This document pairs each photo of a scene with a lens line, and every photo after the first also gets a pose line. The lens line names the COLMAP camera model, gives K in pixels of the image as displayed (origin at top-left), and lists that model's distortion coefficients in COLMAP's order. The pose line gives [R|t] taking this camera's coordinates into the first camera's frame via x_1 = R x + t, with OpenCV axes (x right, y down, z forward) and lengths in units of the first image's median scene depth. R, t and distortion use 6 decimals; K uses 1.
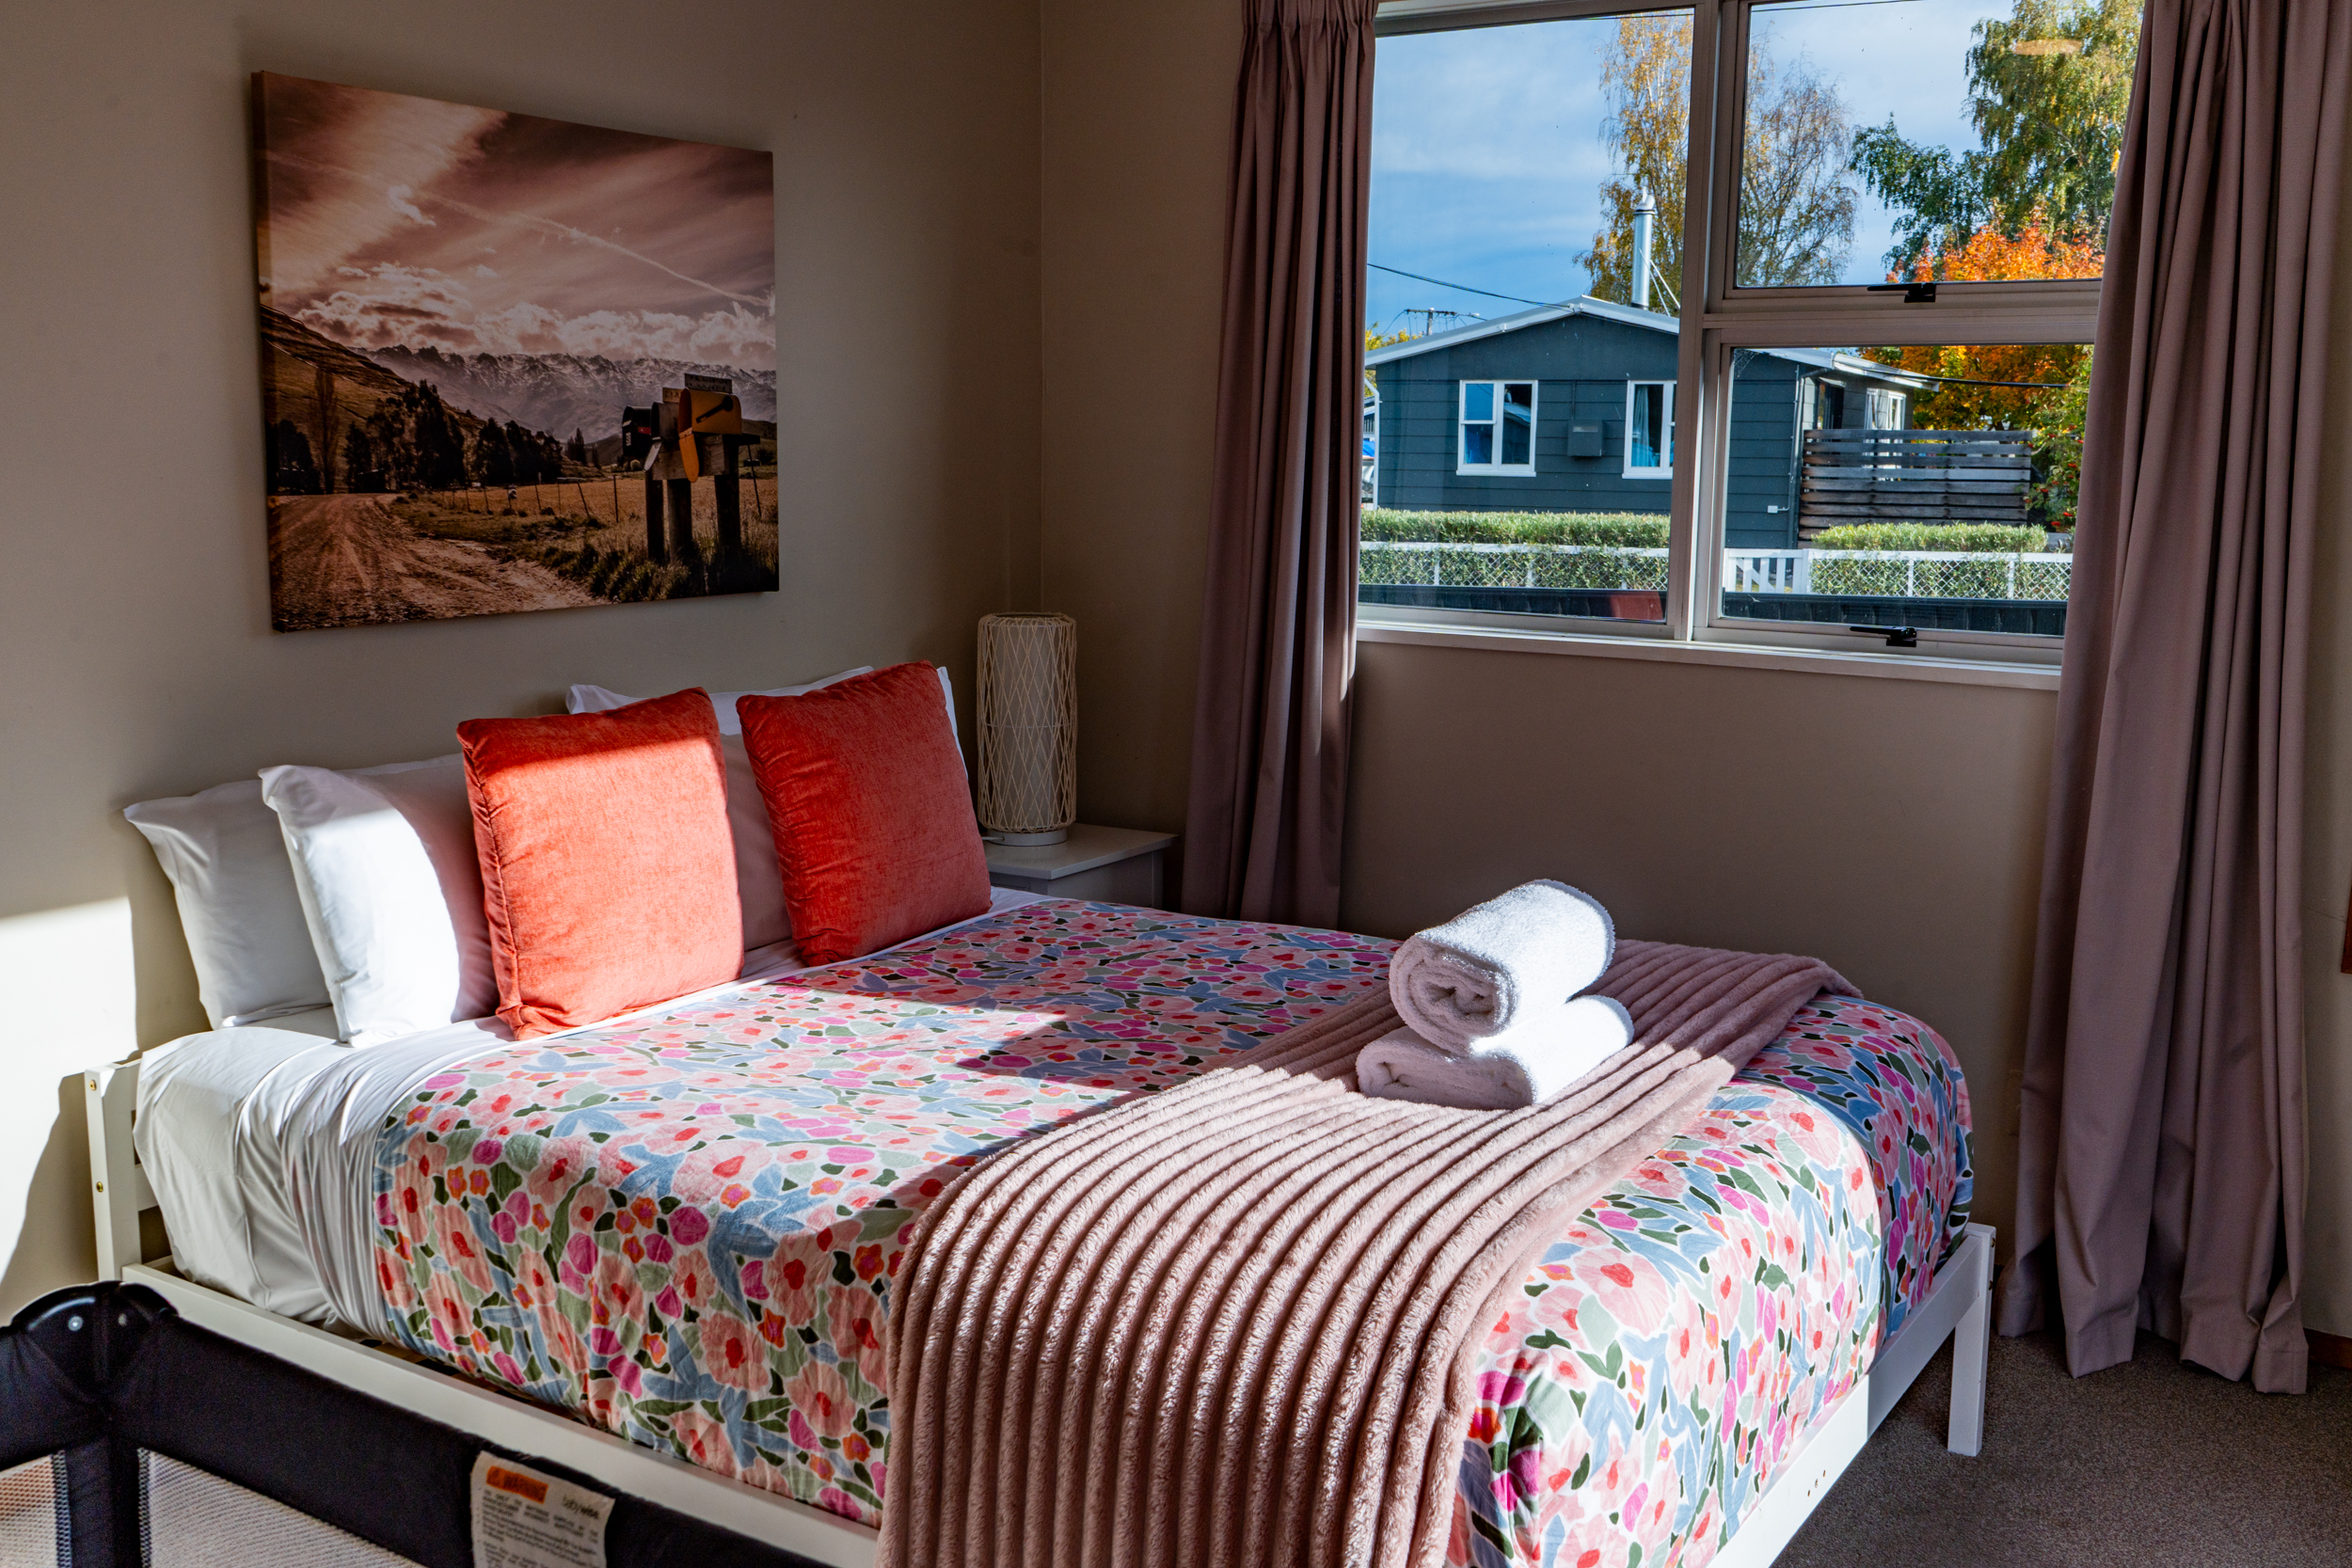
lens RADIAL K [[2190.3, 0, 1186.5], [0, 2190.3, 788.5], [0, 0, 1]] dist [-0.015431, -0.003762]
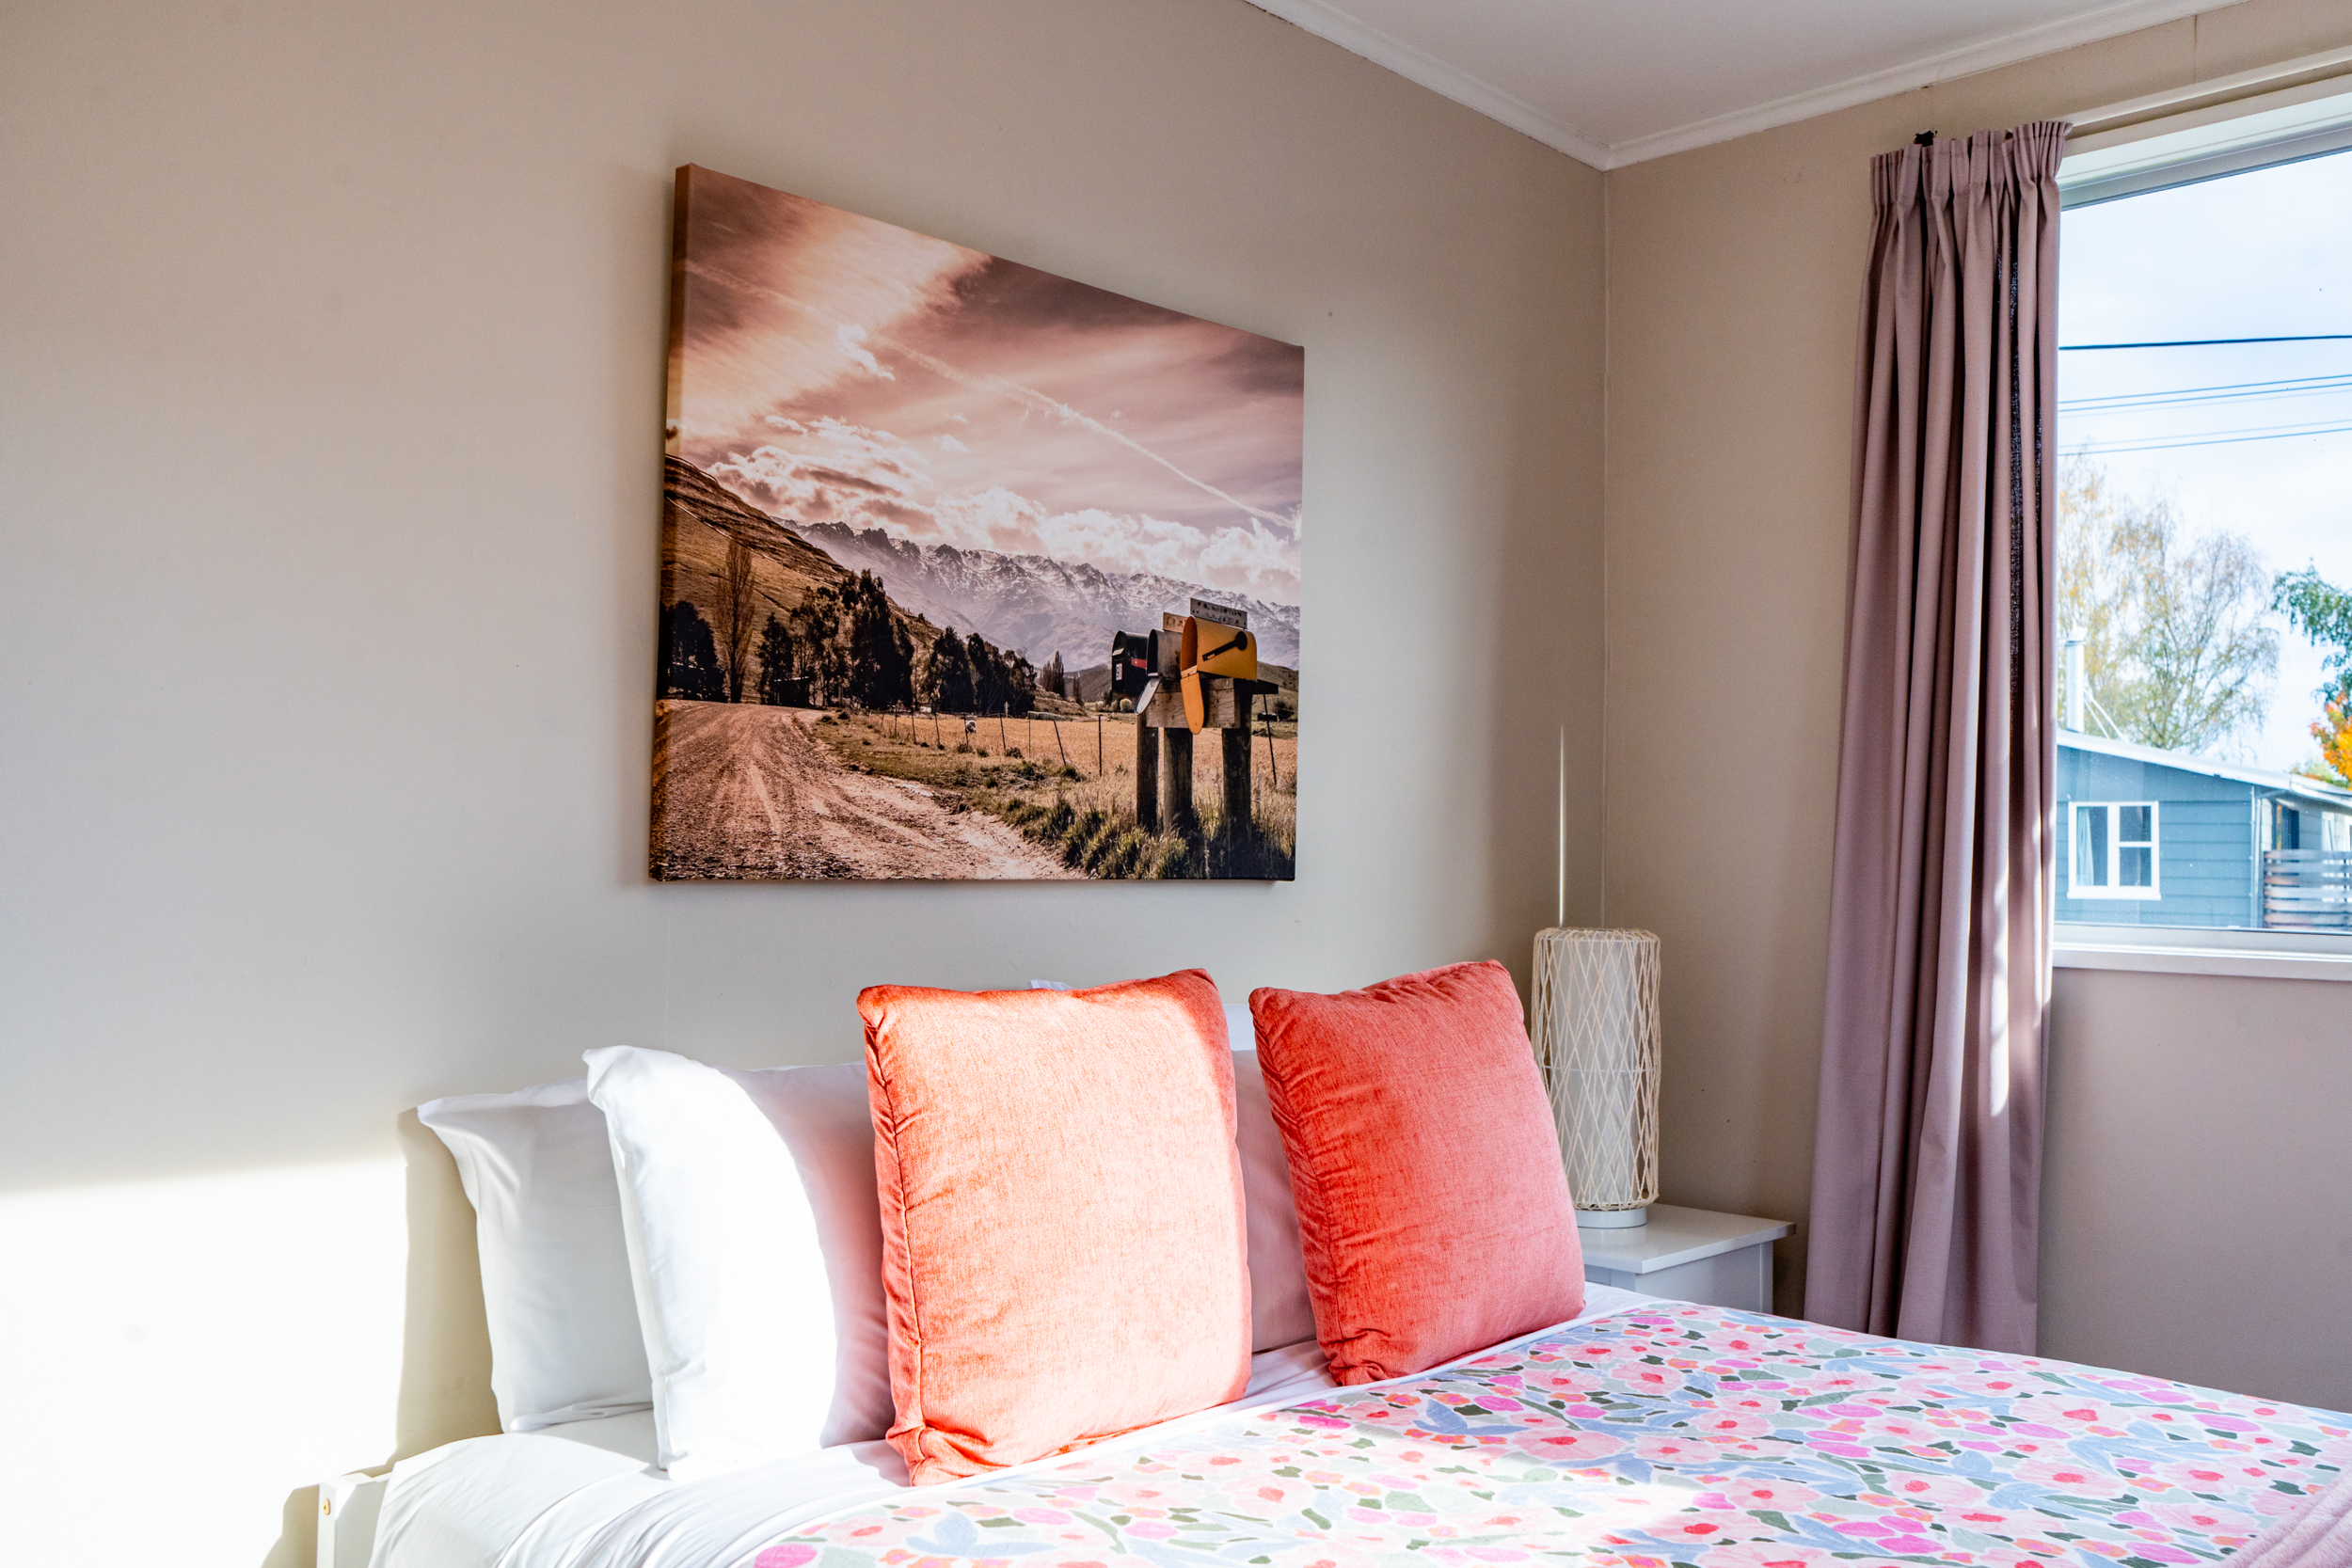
lens RADIAL K [[1956.3, 0, 1176.0], [0, 1956.3, 784.0], [0, 0, 1]] dist [-0.000885, 0.002069]
pose [[0.977270, -0.003369, -0.211970, -0.094990], [-0.039795, 0.979184, -0.199036, 0.021720], [0.208229, 0.202947, 0.956793, 0.374546]]
